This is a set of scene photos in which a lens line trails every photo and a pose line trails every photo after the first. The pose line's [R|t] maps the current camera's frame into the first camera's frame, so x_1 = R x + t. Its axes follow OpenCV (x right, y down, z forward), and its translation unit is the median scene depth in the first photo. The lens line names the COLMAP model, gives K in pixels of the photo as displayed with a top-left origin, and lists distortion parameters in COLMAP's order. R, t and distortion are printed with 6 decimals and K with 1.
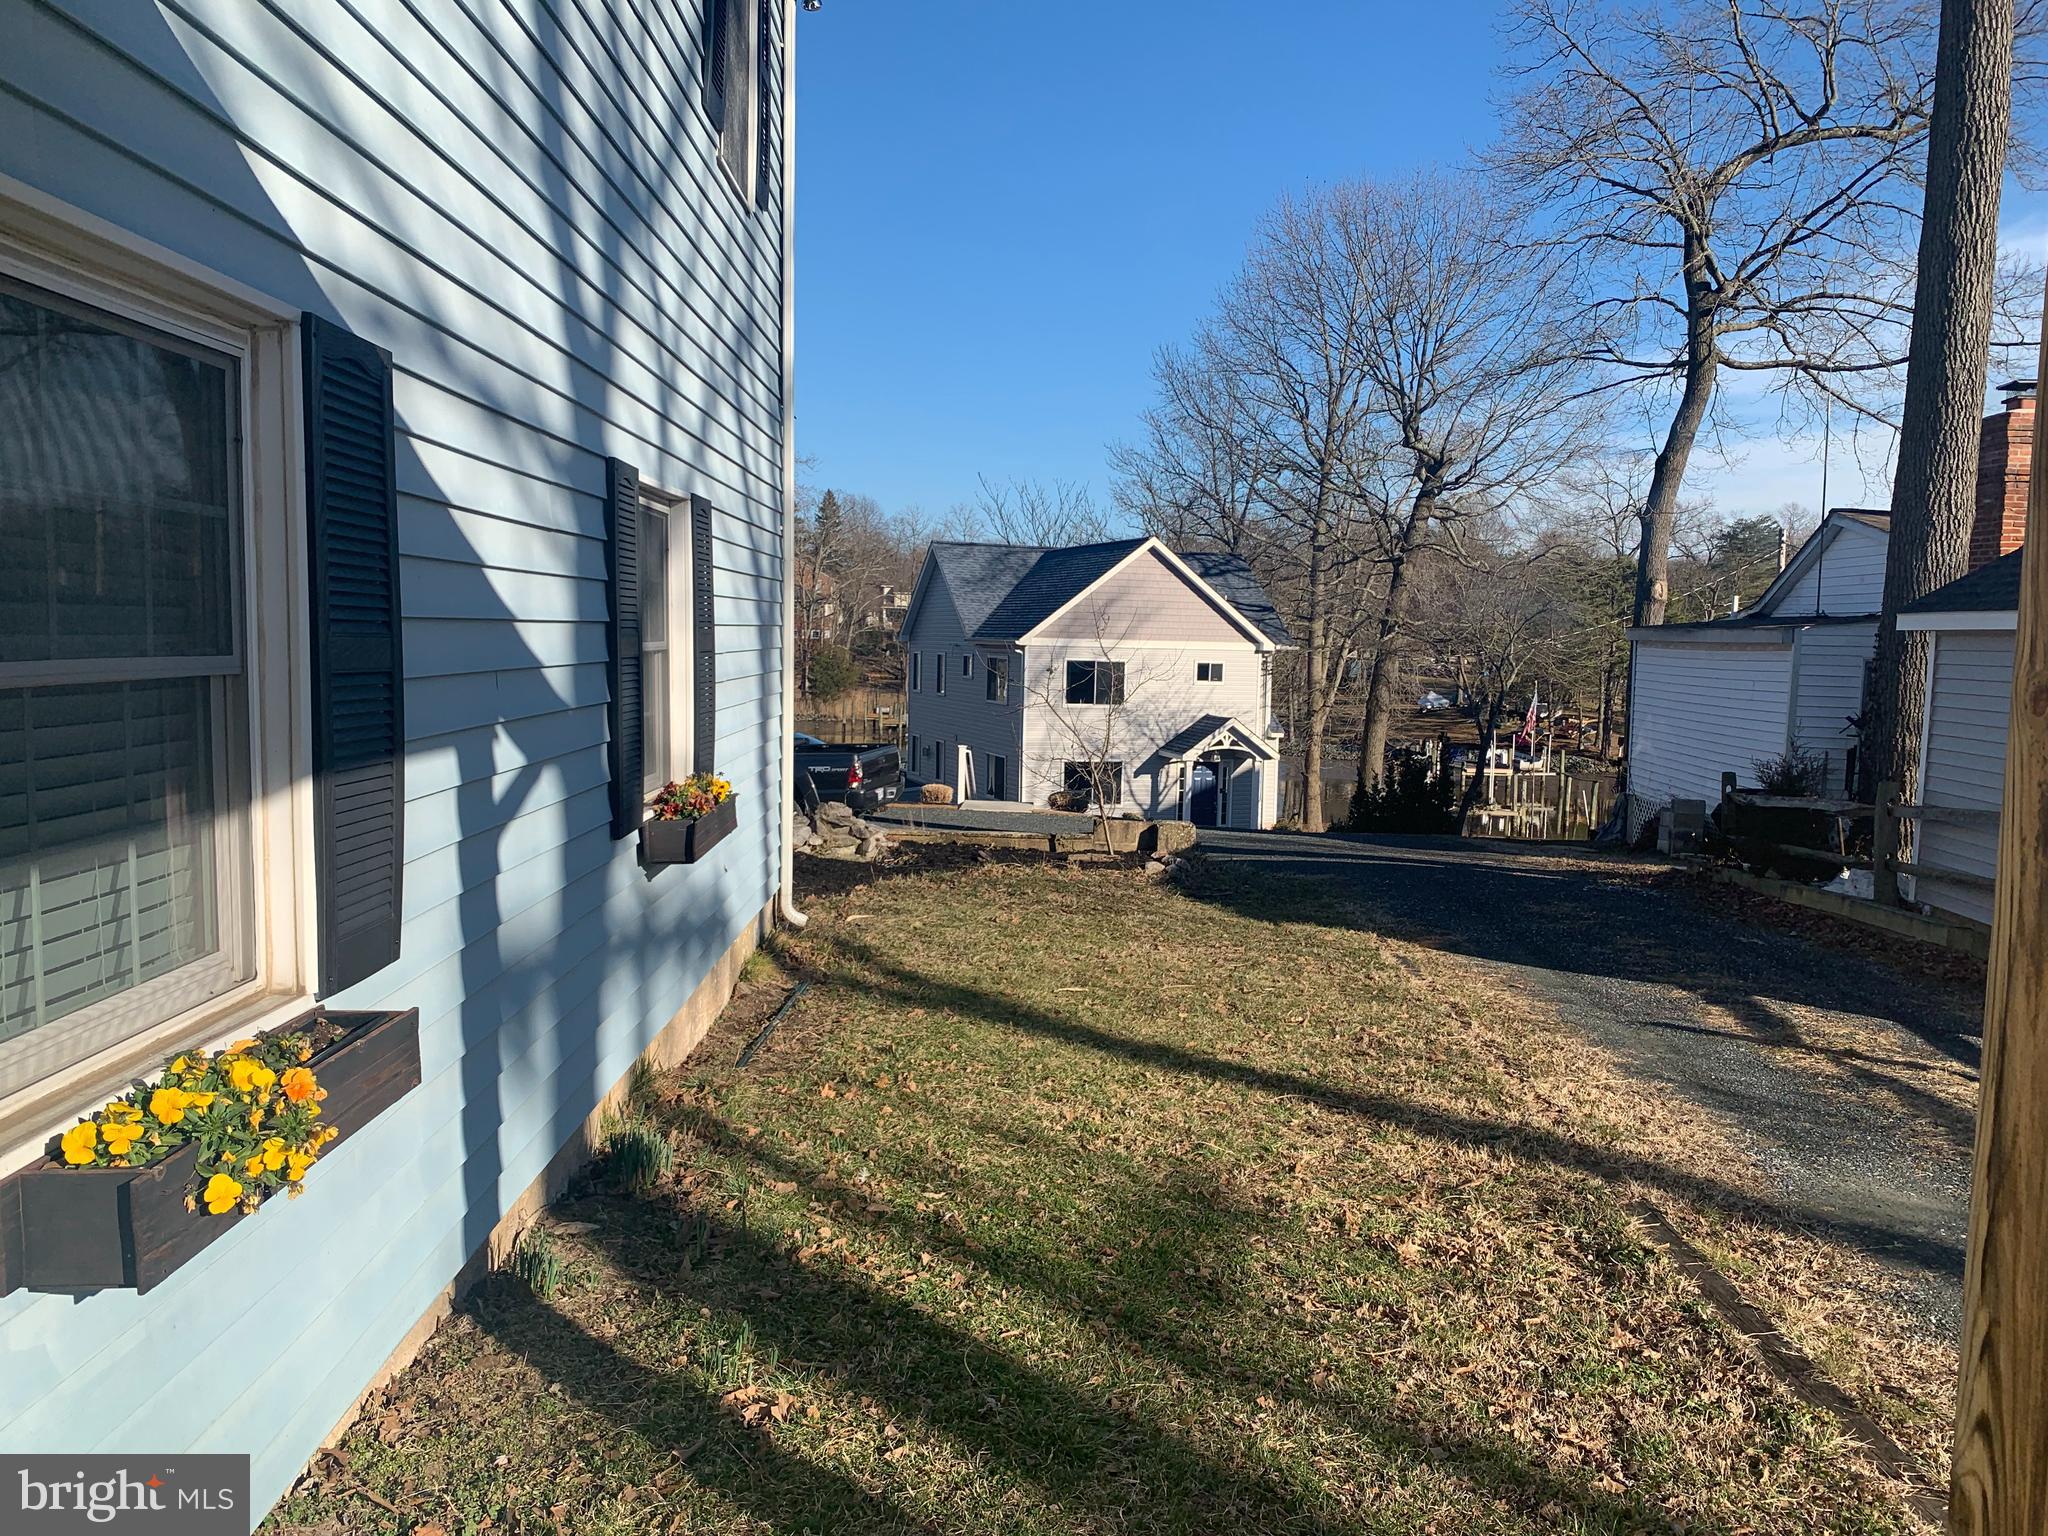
lens RADIAL K [[1574.4, 0, 1044.1], [0, 1574.4, 771.6], [0, 0, 1]] dist [0.093088, -0.133557]
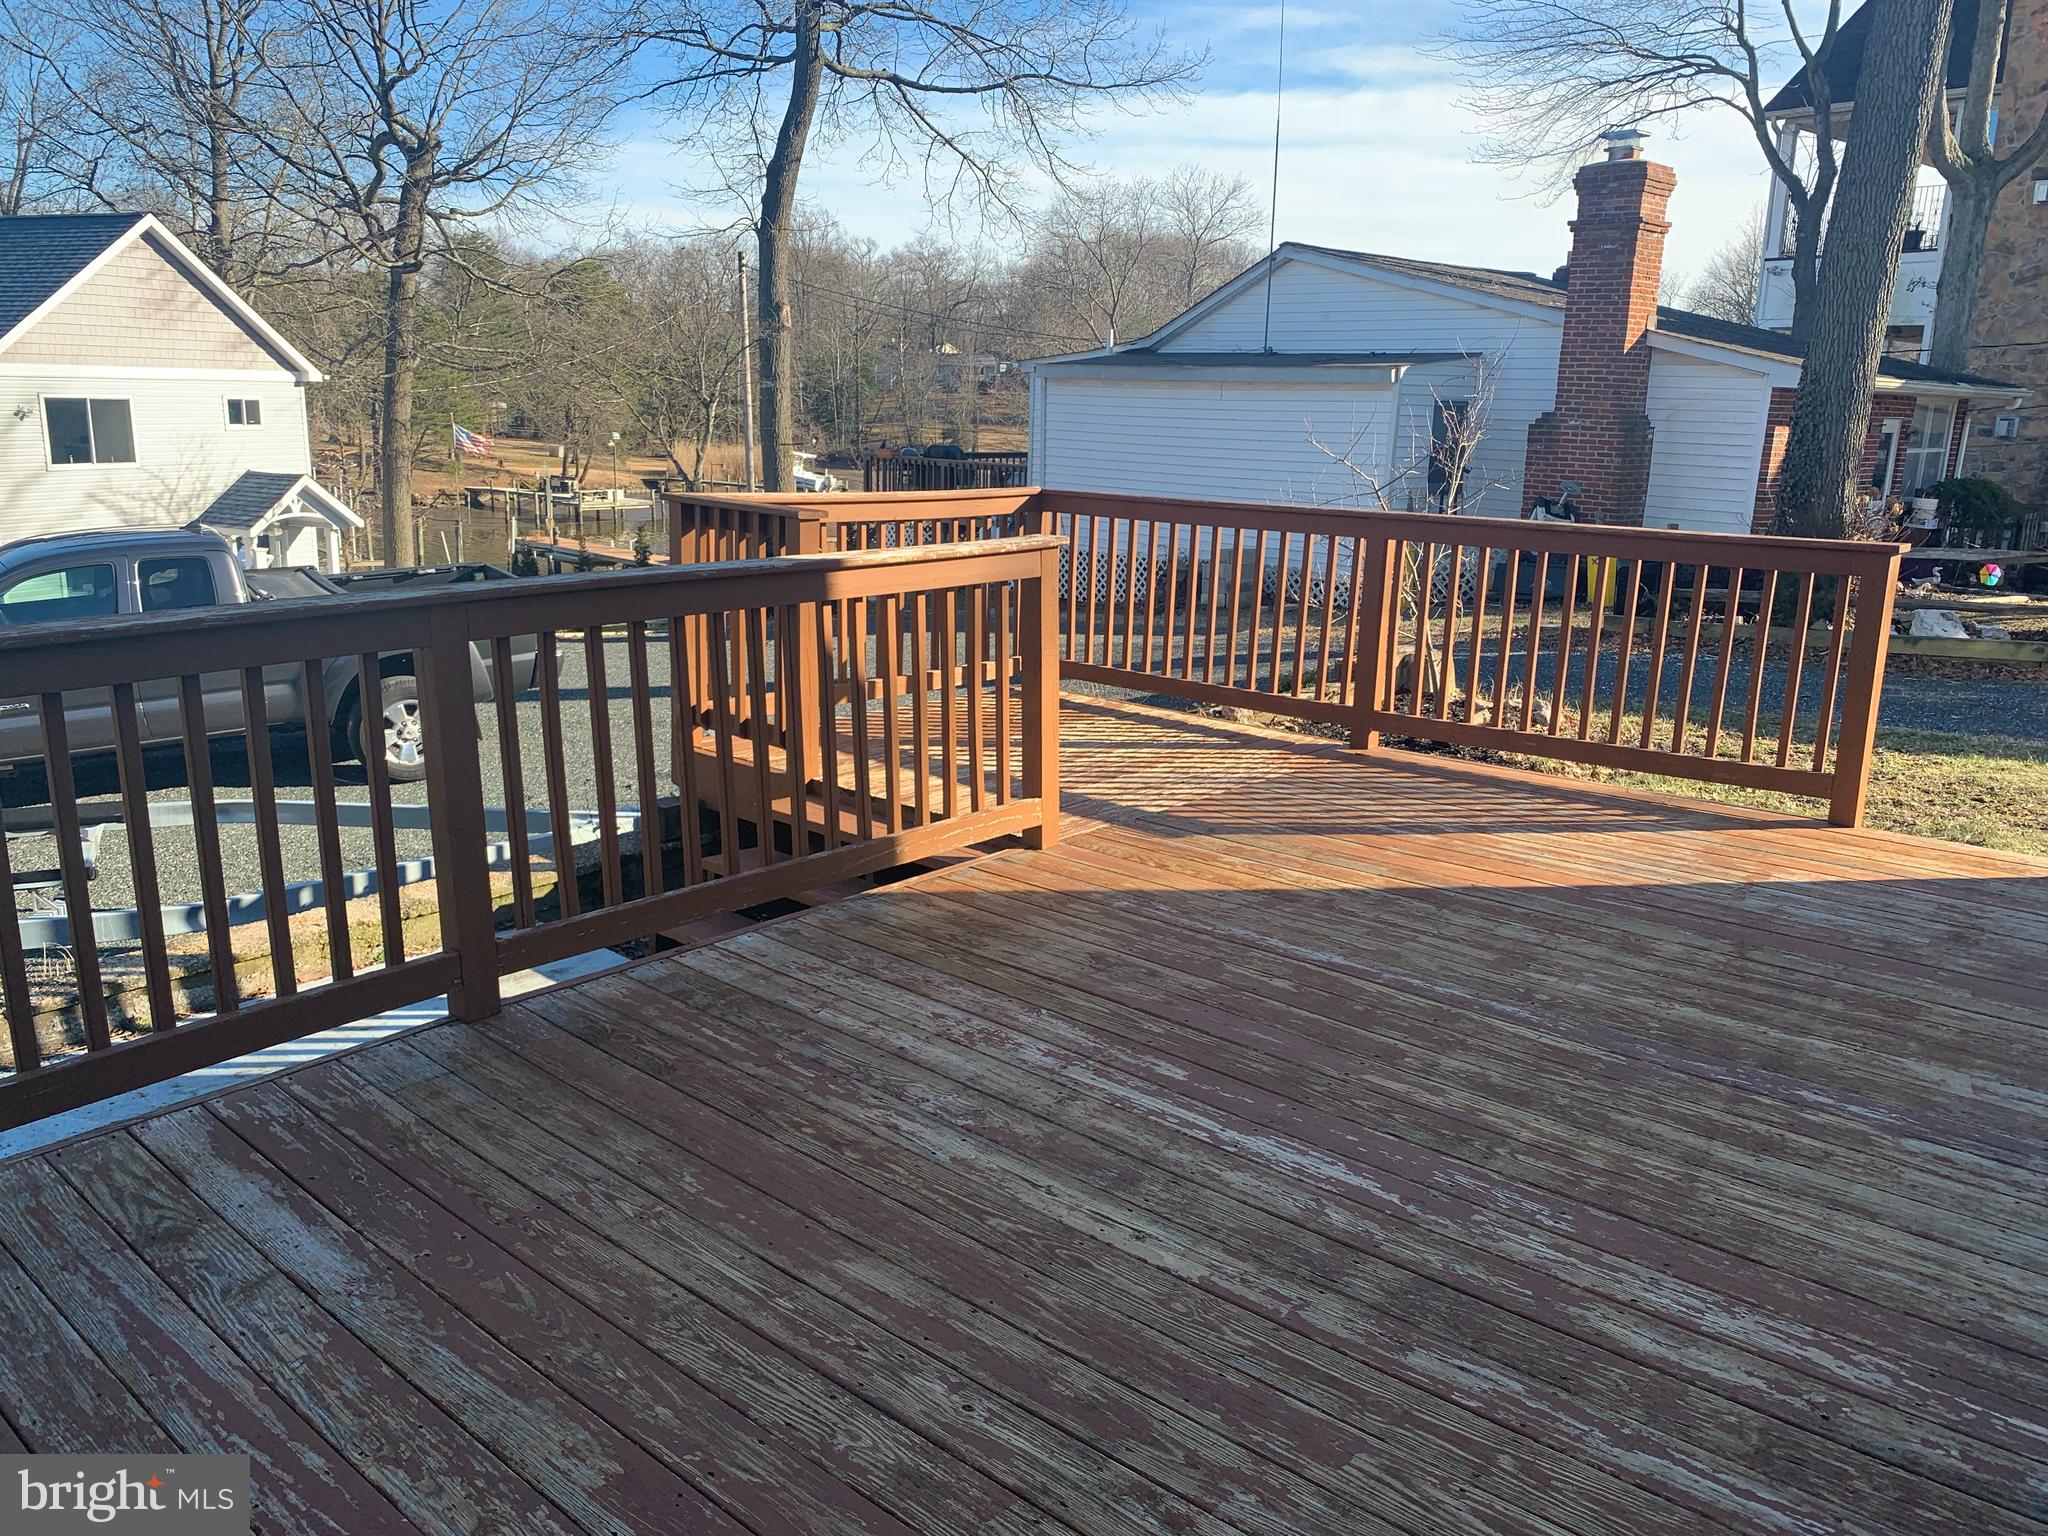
lens RADIAL K [[1538.1, 0, 1024.0], [0, 1538.1, 768.0], [0, 0, 1]] dist [0.044081, -0.072917]
pose [[0.684206, -0.180031, 0.706719, -0.185361], [0.055135, 0.979047, 0.196026, -0.022574], [-0.727202, -0.095158, 0.679796, 0.236452]]
